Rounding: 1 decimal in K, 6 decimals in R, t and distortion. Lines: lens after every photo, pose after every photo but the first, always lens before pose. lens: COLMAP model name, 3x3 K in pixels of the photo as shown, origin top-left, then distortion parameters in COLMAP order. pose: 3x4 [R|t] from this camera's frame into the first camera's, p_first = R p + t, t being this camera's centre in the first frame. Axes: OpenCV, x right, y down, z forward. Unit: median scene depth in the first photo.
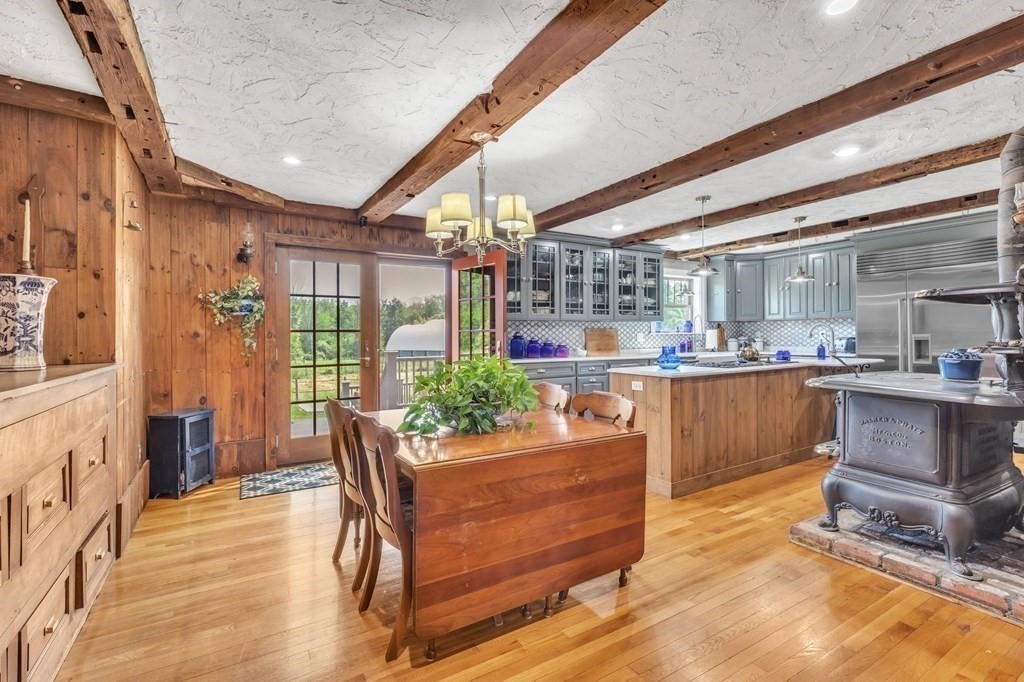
lens RADIAL K [[459.5, 0, 511.0], [0, 459.5, 335.4], [0, 0, 1]] dist [0.000382, 0.000015]
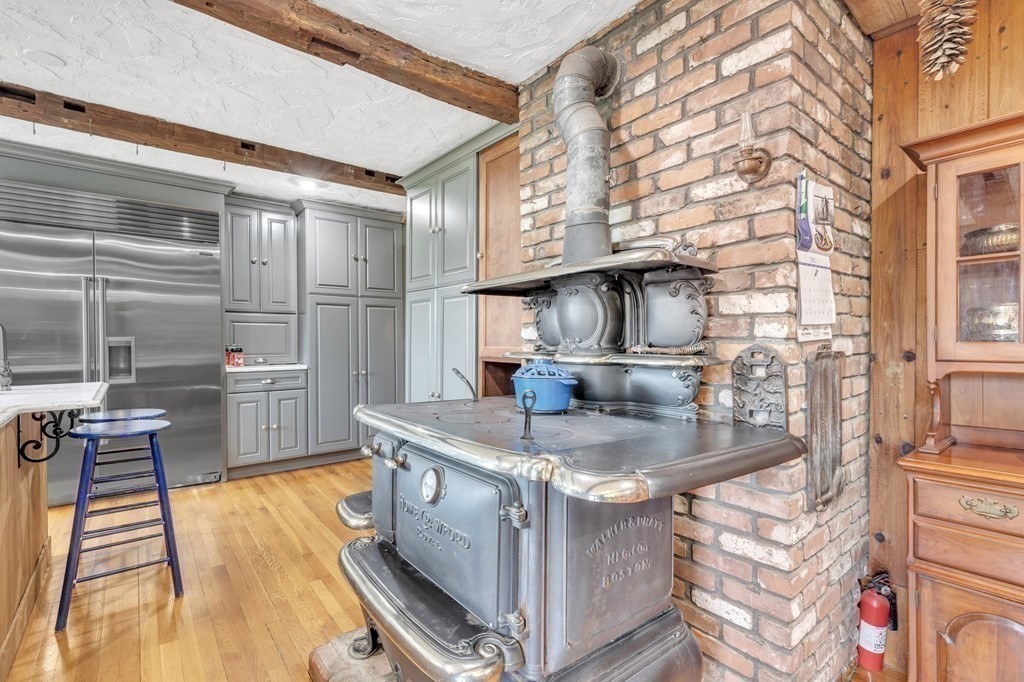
lens RADIAL K [[464.7, 0, 512.0], [0, 464.7, 338.1], [0, 0, 1]] dist [0.005339, -0.000114]
pose [[-0.136206, 0.008403, 0.990645, 0.162021], [-0.000937, 0.999962, -0.008611, 0.003642], [-0.990680, -0.002101, -0.136193, 0.490353]]
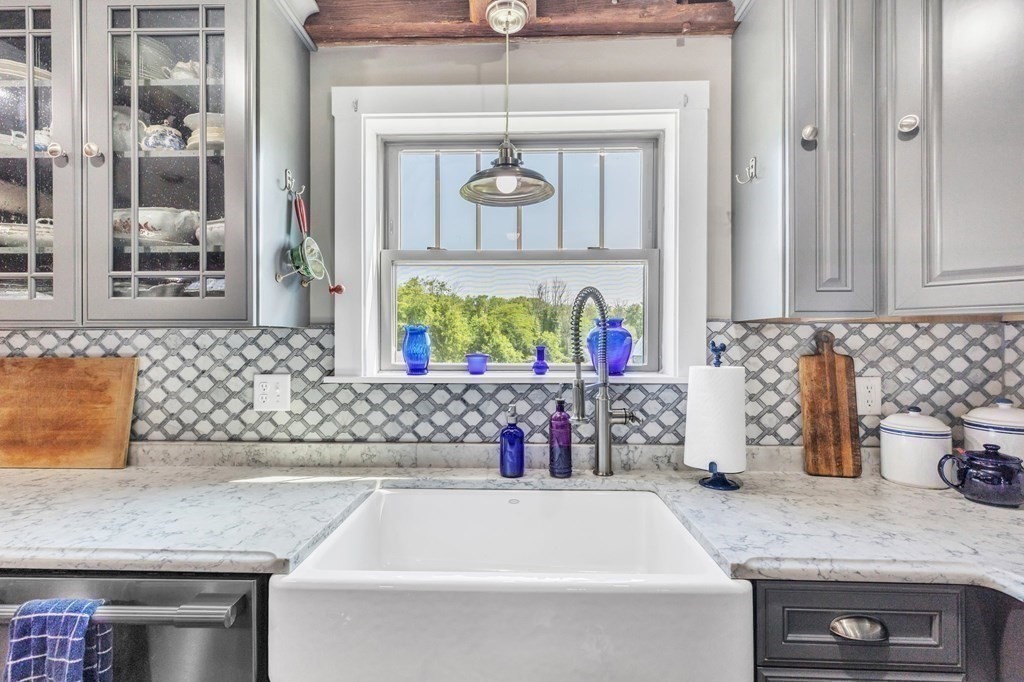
lens RADIAL K [[472.1, 0, 512.8], [0, 472.1, 349.0], [0, 0, 1]] dist [0.005890, -0.000019]
pose [[0.835323, 0.009566, -0.549676, 0.582171], [-0.006855, 0.999952, 0.006985, -0.024233], [0.549717, -0.002067, 0.835348, 0.973512]]
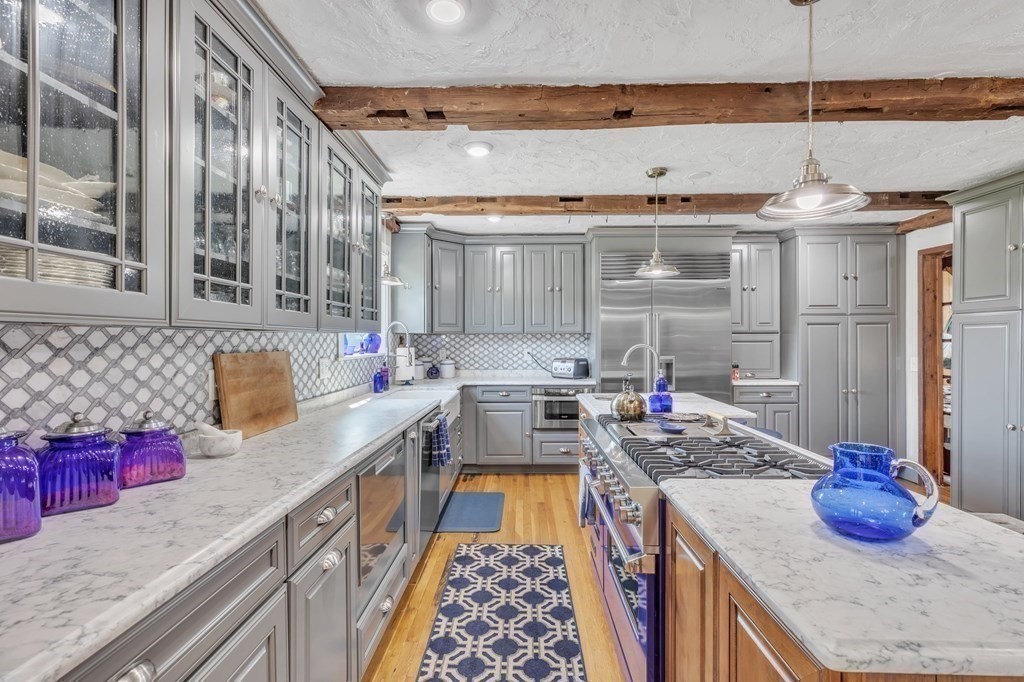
lens RADIAL K [[464.7, 0, 512.0], [0, 464.7, 338.1], [0, 0, 1]] dist [0.005339, -0.000114]
pose [[0.536594, 0.010056, 0.843781, 0.007711], [-0.002939, 0.999945, -0.010047, -0.023502], [-0.843835, 0.002911, 0.536594, 0.693403]]
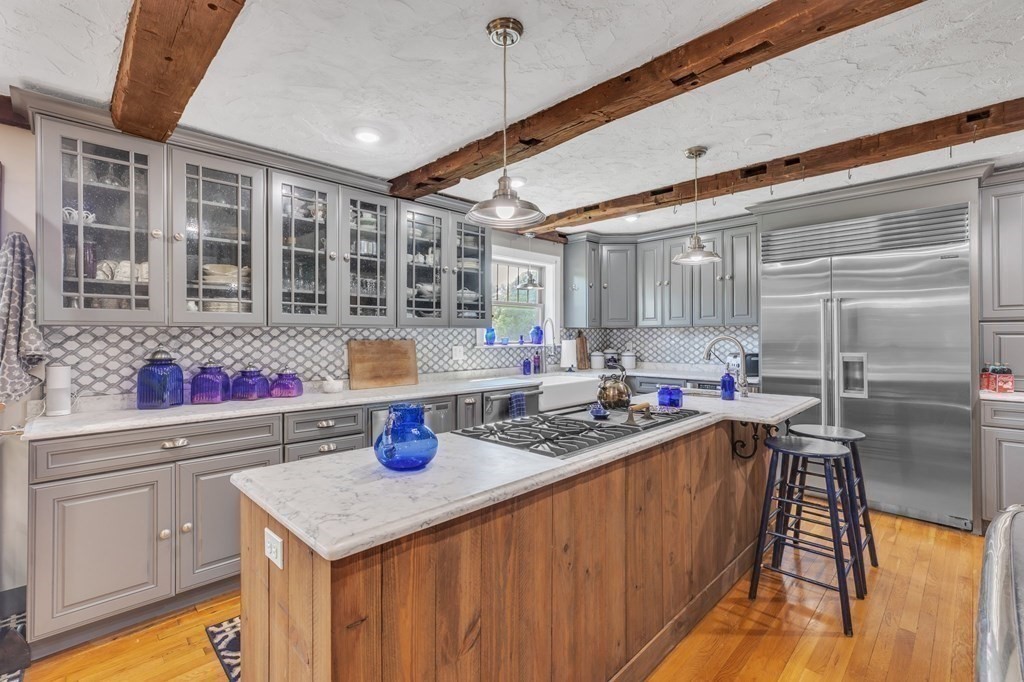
lens RADIAL K [[459.5, 0, 511.0], [0, 459.5, 335.4], [0, 0, 1]] dist [0.000382, 0.000015]
pose [[0.971194, 0.004920, 0.238239, 0.227240], [-0.004549, 0.999987, -0.002111, -0.021468], [-0.238246, 0.000966, 0.971204, 0.421041]]
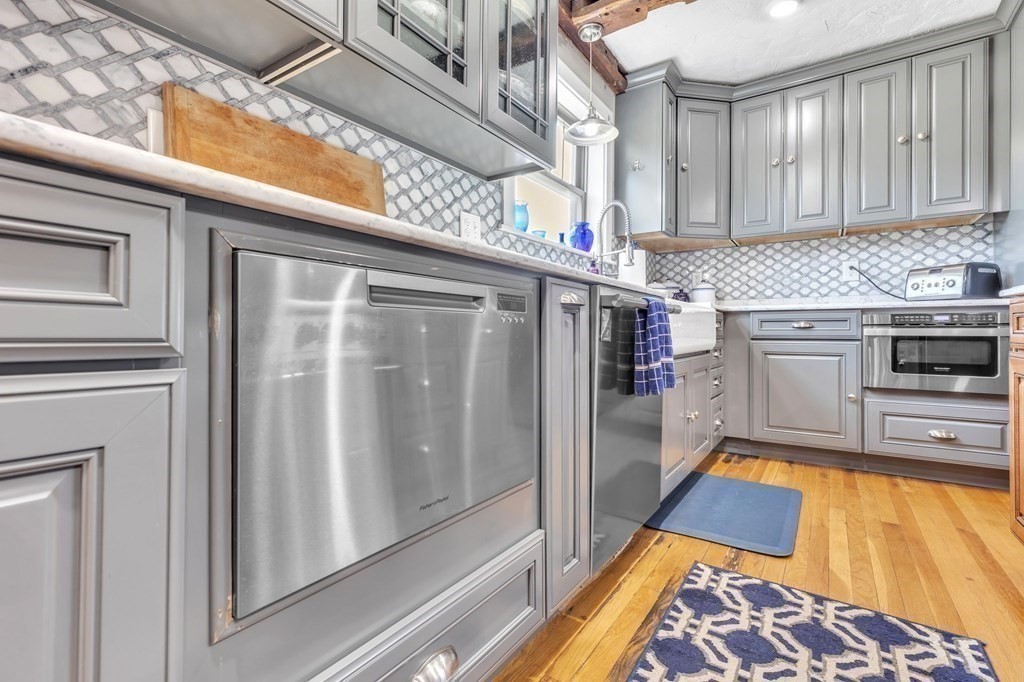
lens RADIAL K [[463.4, 0, 510.8], [0, 463.4, 328.1], [0, 0, 1]] dist [0.003120, 0.000286]
pose [[0.910347, 0.015364, 0.413560, 0.211785], [-0.012891, 0.999878, -0.008770, 0.073191], [-0.413645, 0.002653, 0.910434, 0.827684]]
